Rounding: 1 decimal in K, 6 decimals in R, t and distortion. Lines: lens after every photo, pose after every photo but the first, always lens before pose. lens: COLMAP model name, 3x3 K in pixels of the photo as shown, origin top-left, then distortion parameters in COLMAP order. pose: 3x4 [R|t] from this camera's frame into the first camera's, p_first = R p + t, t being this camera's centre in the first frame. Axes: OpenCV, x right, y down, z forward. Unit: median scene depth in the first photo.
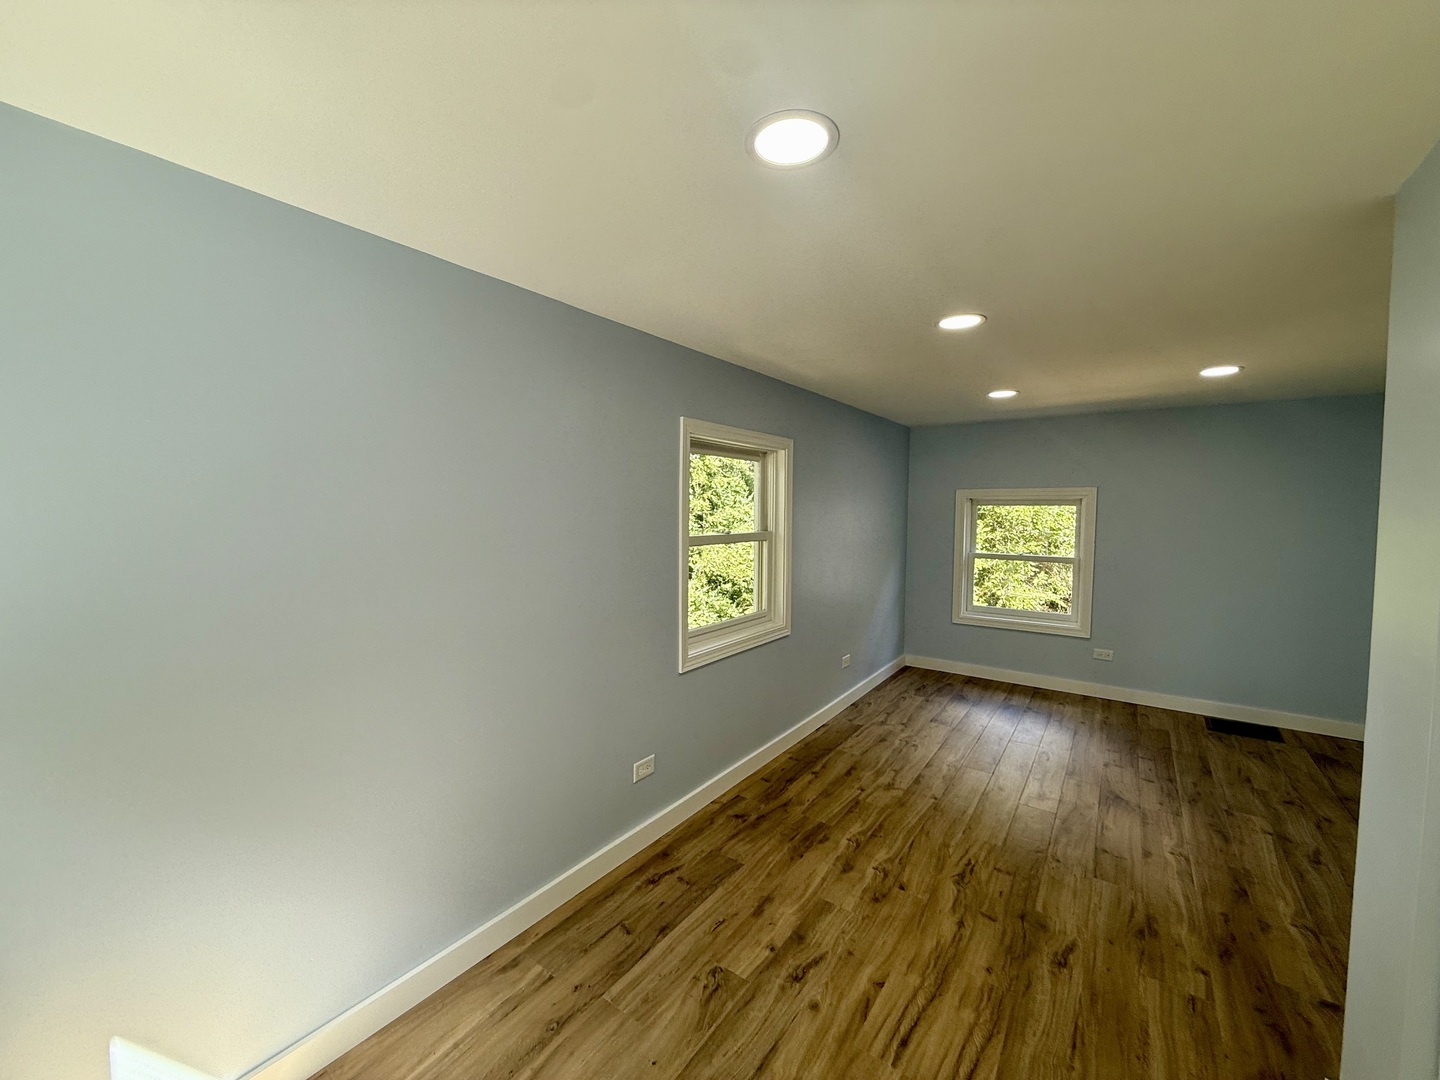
lens RADIAL K [[573.7, 0, 717.5], [0, 573.7, 535.3], [0, 0, 1]] dist [0.000545, -0.000051]
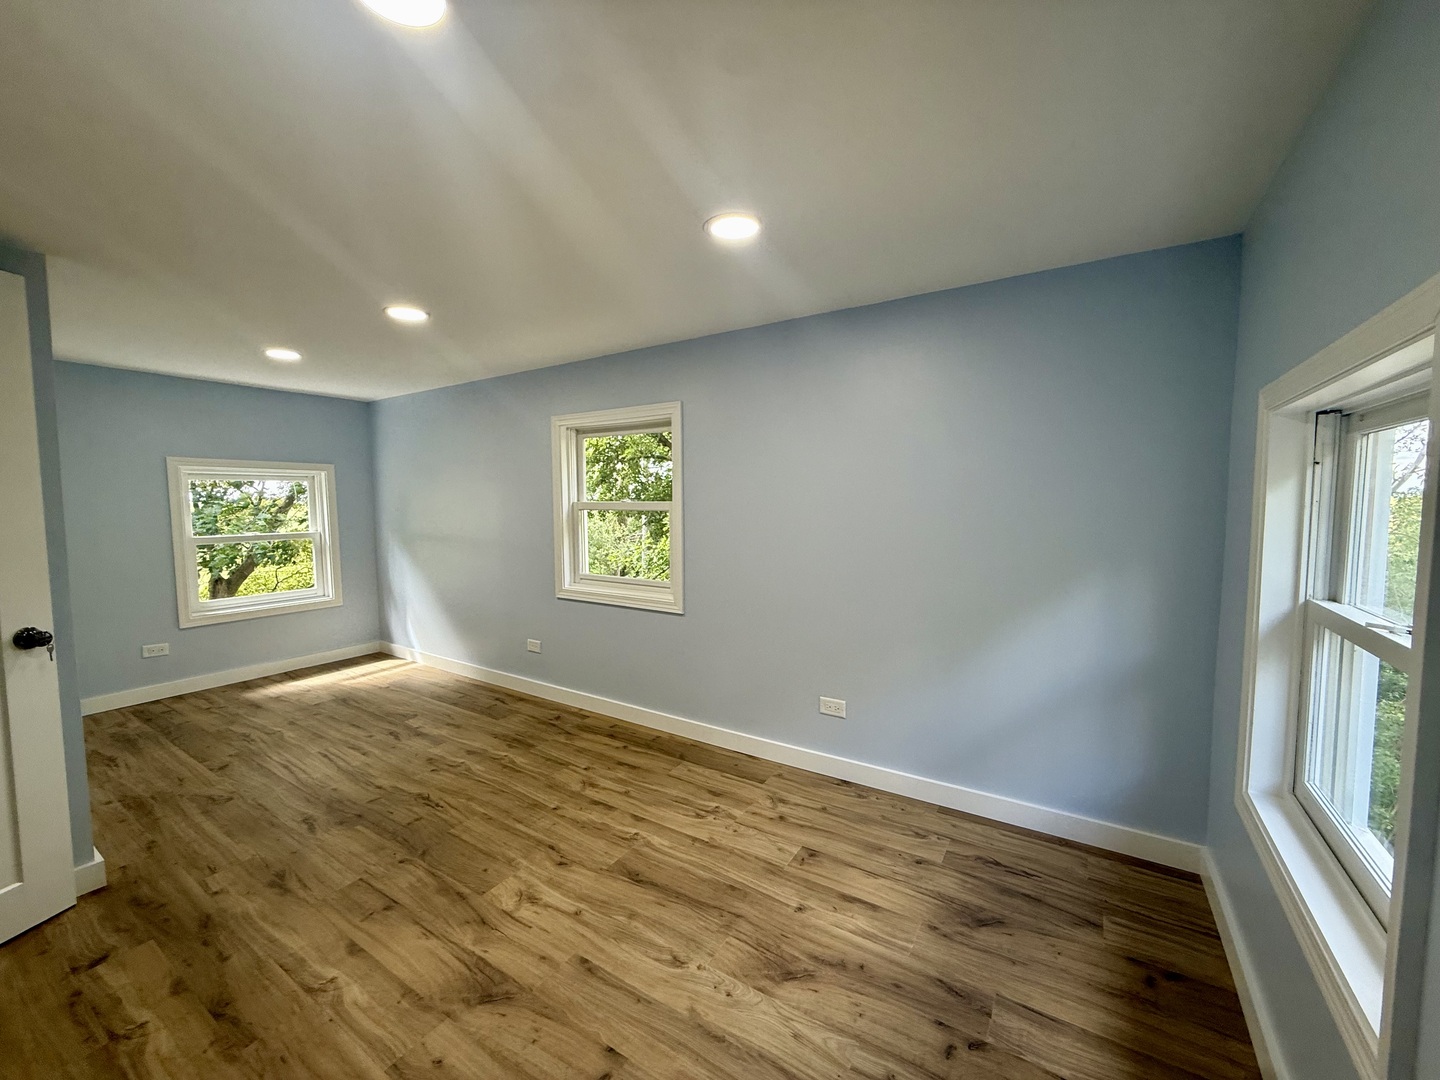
lens RADIAL K [[573.7, 0, 717.5], [0, 573.7, 535.3], [0, 0, 1]] dist [0.000545, -0.000051]
pose [[0.050189, 0.058939, -0.996999, 1.411823], [-0.042043, 0.997497, 0.056852, -0.012348], [0.997854, 0.039063, 0.052541, 1.357981]]
